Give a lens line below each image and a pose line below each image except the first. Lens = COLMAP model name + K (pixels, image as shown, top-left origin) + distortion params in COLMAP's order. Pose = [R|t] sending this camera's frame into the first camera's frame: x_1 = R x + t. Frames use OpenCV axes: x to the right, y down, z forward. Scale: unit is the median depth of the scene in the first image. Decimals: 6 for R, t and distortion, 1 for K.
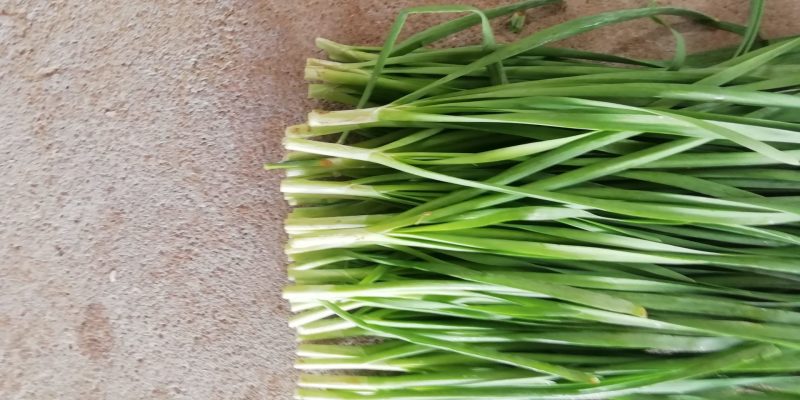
lens RADIAL K [[559.9, 0, 400.0], [0, 559.9, 200.0], [0, 0, 1]] dist [0.021970, -0.056452]
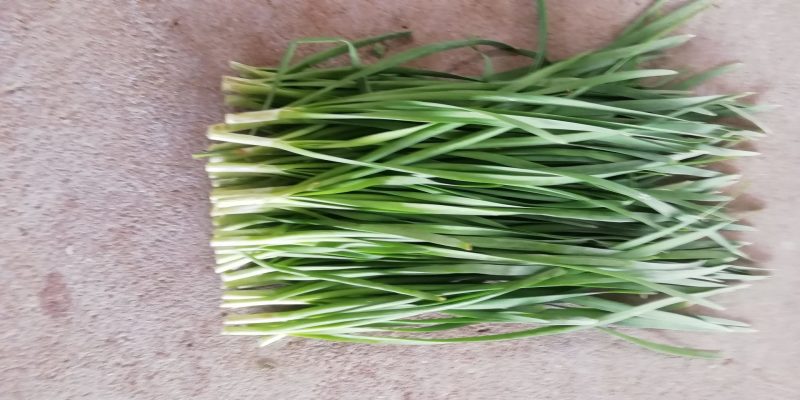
lens RADIAL K [[559.9, 0, 400.0], [0, 559.9, 200.0], [0, 0, 1]] dist [0.021970, -0.056452]
pose [[0.988736, -0.039752, 0.144296, 0.046154], [0.046330, 0.998021, -0.042511, 0.119582], [-0.142320, 0.048718, 0.988621, -0.374561]]
